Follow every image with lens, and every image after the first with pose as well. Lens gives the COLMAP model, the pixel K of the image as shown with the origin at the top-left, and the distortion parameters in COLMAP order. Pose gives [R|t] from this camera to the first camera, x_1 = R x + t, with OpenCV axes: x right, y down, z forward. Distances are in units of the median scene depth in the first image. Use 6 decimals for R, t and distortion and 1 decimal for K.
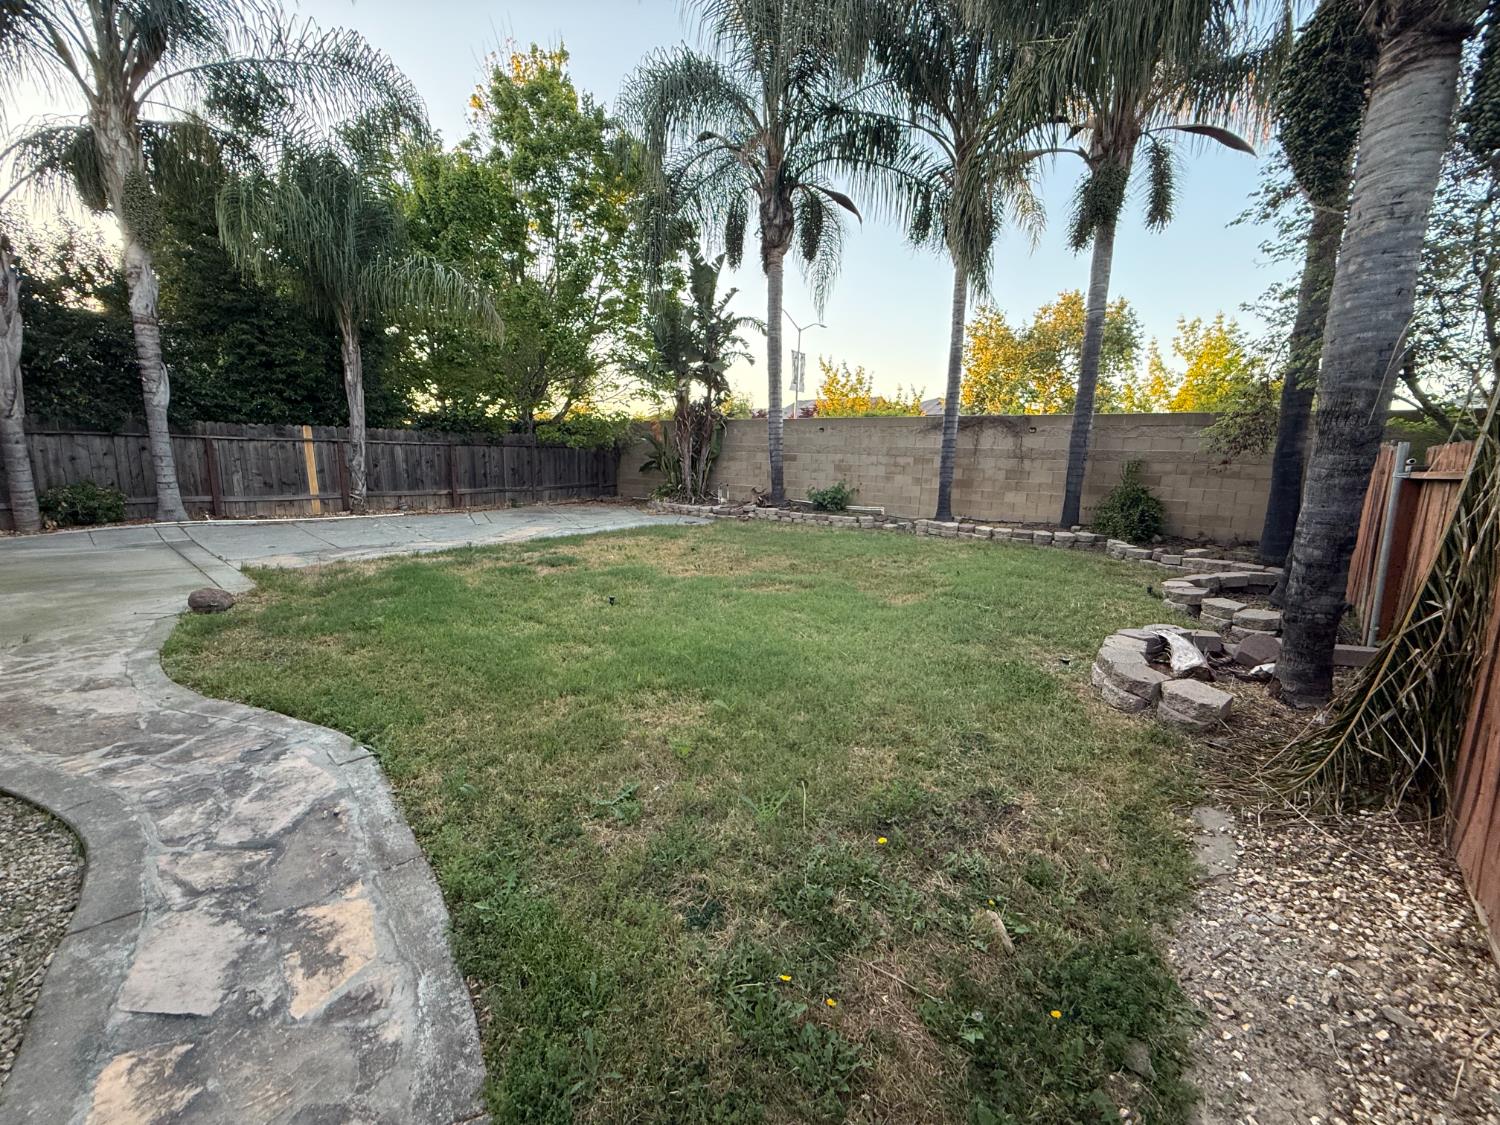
lens RADIAL K [[597.2, 0, 750.0], [0, 597.2, 564.8], [0, 0, 1]] dist [-0.000099, 0.000529]
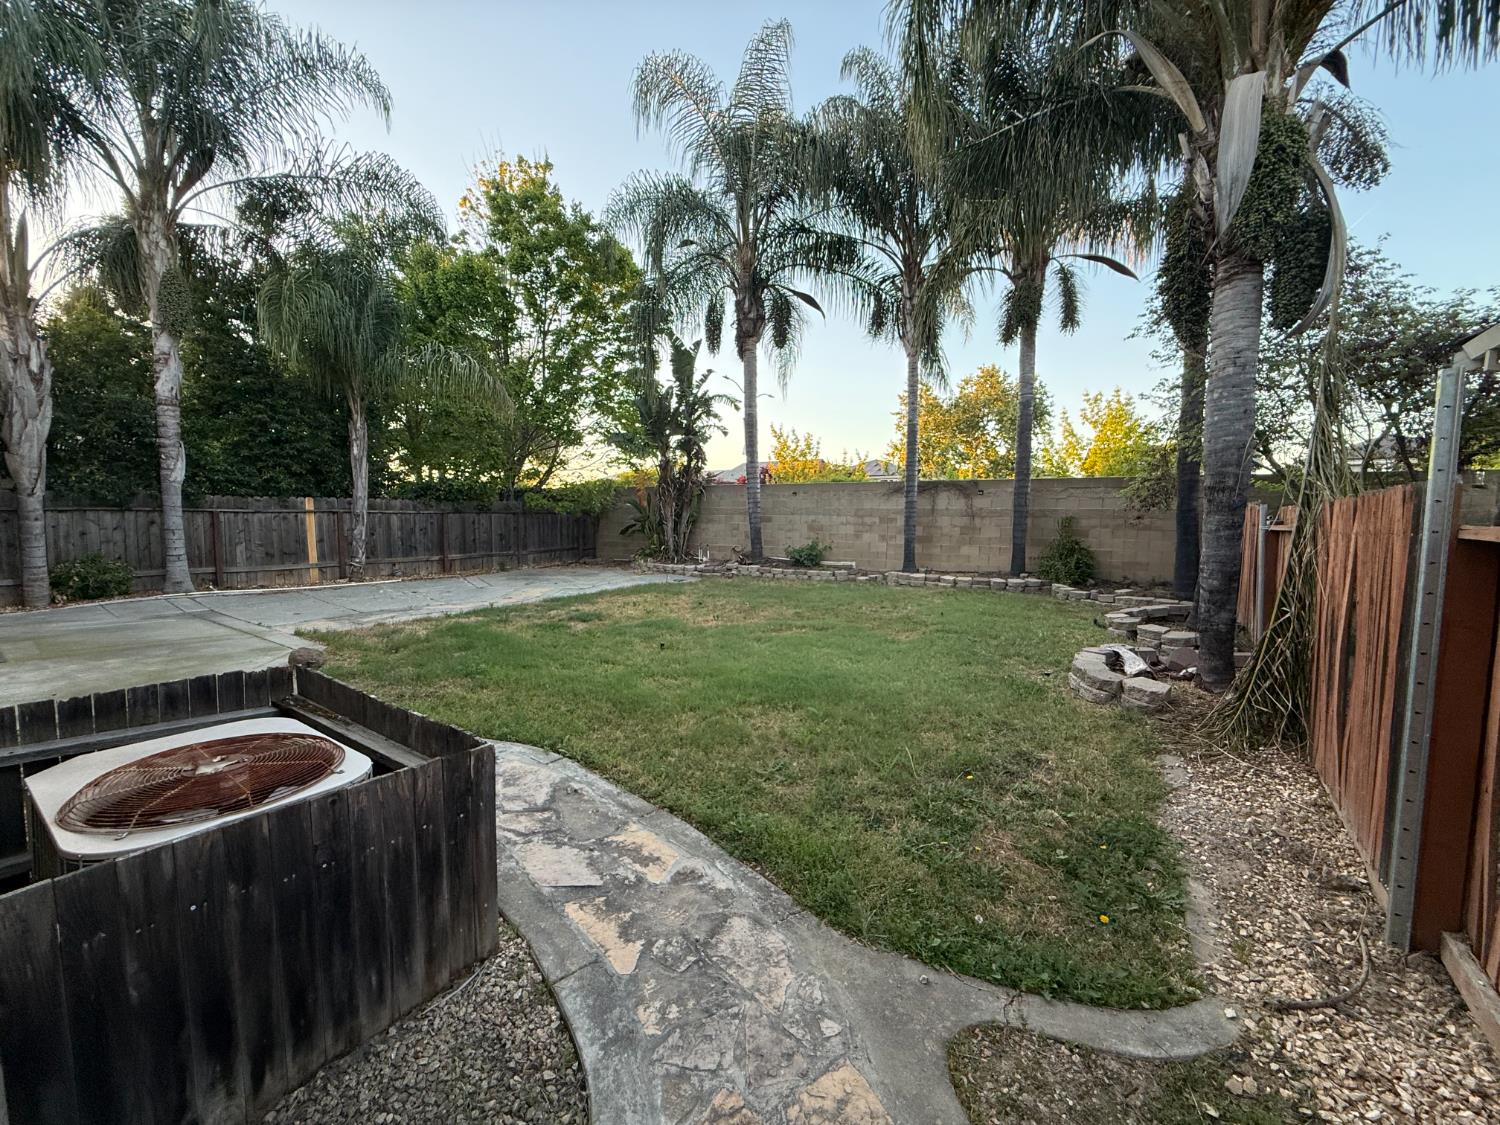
lens RADIAL K [[597.2, 0, 751.6], [0, 597.2, 565.8], [0, 0, 1]] dist [-0.000099, 0.000529]
pose [[0.994711, -0.025598, 0.099477, -0.110298], [0.035074, 0.994888, -0.094702, 0.013186], [-0.096544, 0.097690, 0.990523, -0.116658]]
